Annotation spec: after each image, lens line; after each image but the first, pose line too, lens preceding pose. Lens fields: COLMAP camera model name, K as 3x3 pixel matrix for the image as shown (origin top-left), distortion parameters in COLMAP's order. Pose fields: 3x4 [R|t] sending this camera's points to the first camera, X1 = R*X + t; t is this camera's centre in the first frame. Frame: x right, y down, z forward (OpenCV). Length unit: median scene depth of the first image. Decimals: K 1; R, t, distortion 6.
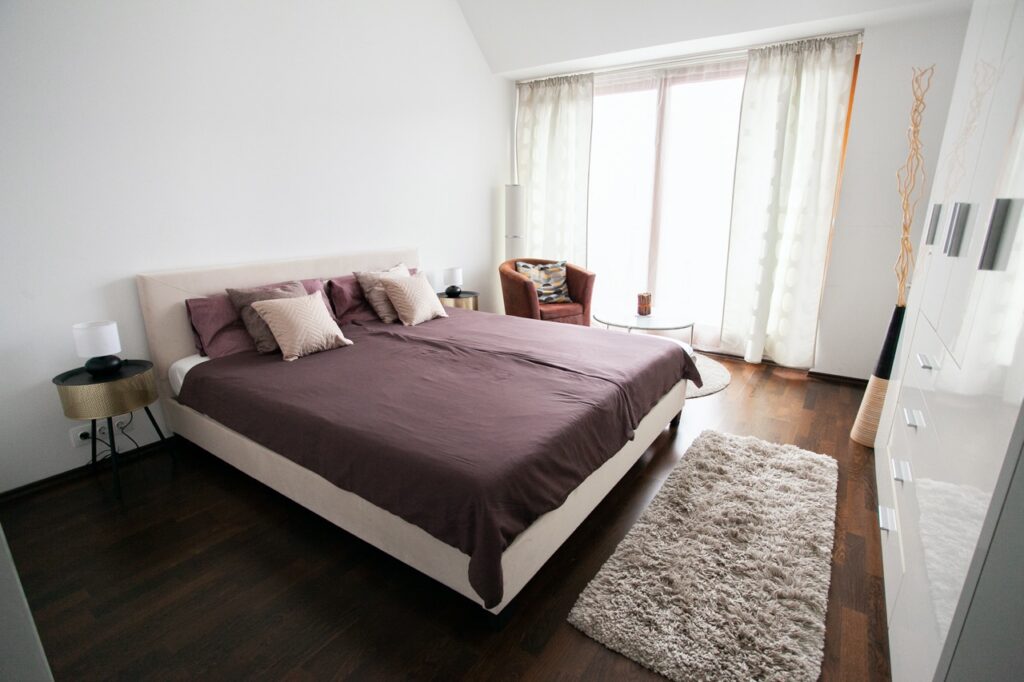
lens RADIAL K [[499.3, 0, 513.2], [0, 499.3, 339.4], [0, 0, 1]] dist [-0.022105, 0.000651]
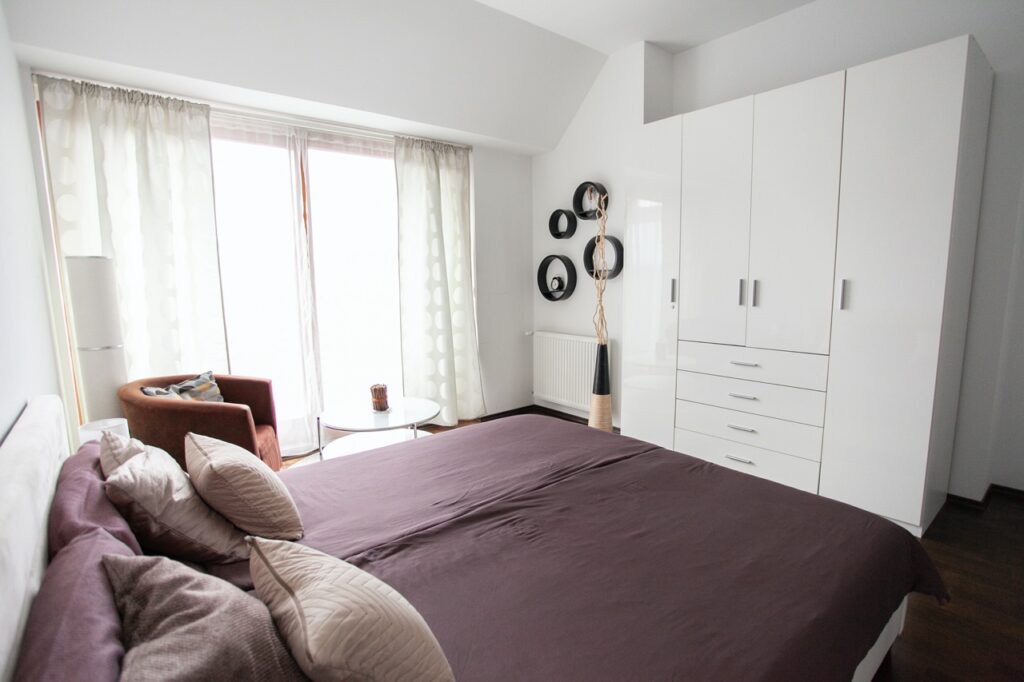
lens RADIAL K [[506.9, 0, 512.9], [0, 506.9, 346.2], [0, 0, 1]] dist [-0.000412, 0.000840]
pose [[0.290596, -0.149317, 0.945123, -0.493761], [0.263521, 0.962040, 0.070965, -0.158217], [-0.919843, 0.228438, 0.318913, 0.494389]]
